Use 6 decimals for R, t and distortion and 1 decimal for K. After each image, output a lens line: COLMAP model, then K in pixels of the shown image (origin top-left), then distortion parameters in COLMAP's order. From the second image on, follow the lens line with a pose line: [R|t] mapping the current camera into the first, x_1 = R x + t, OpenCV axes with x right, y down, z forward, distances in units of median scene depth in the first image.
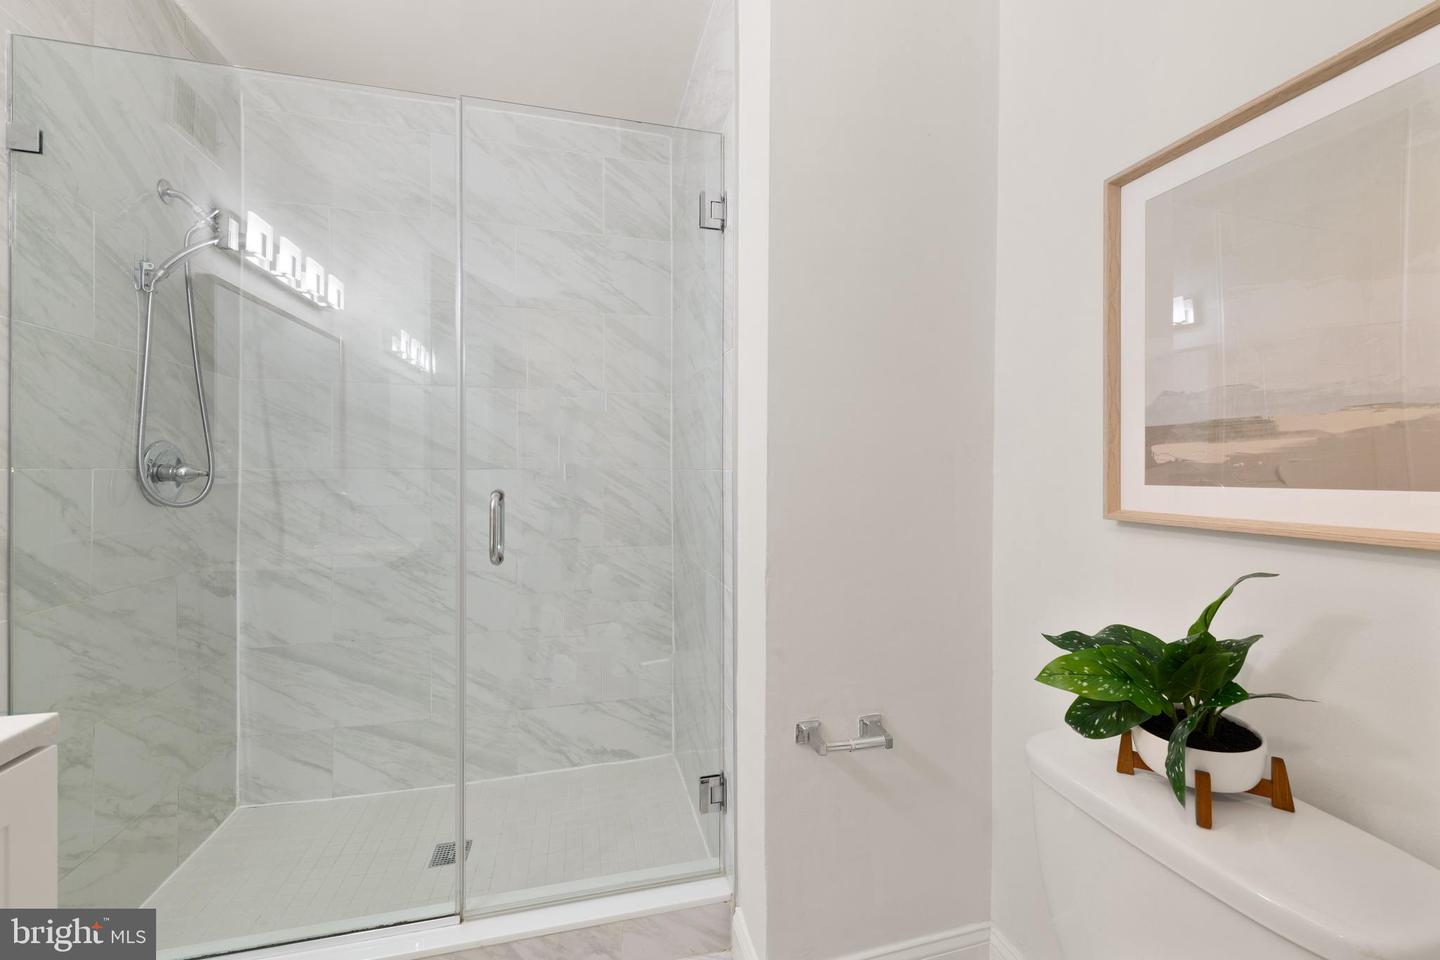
lens RADIAL K [[577.4, 0, 726.6], [0, 577.4, 474.8], [0, 0, 1]] dist [0.005336, -0.001540]
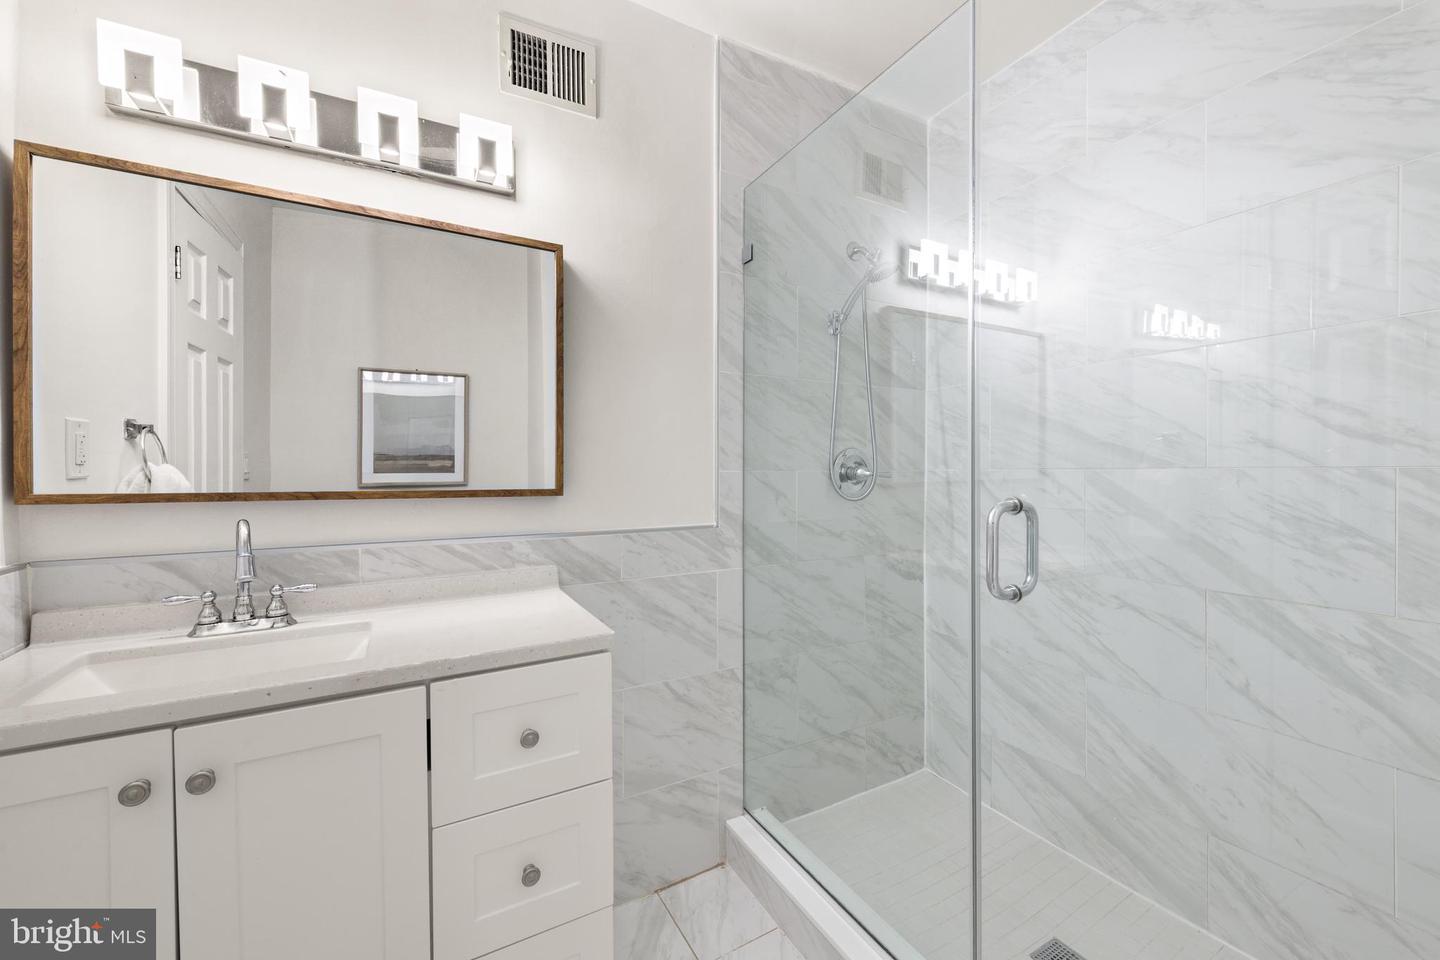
lens RADIAL K [[577.4, 0, 725.0], [0, 577.4, 472.8], [0, 0, 1]] dist [0.005336, -0.001540]
pose [[0.265541, 0.001902, -0.964098, 0.160219], [-0.003579, 0.999993, 0.000987, -0.004116], [0.964093, 0.003189, 0.265546, 0.363424]]
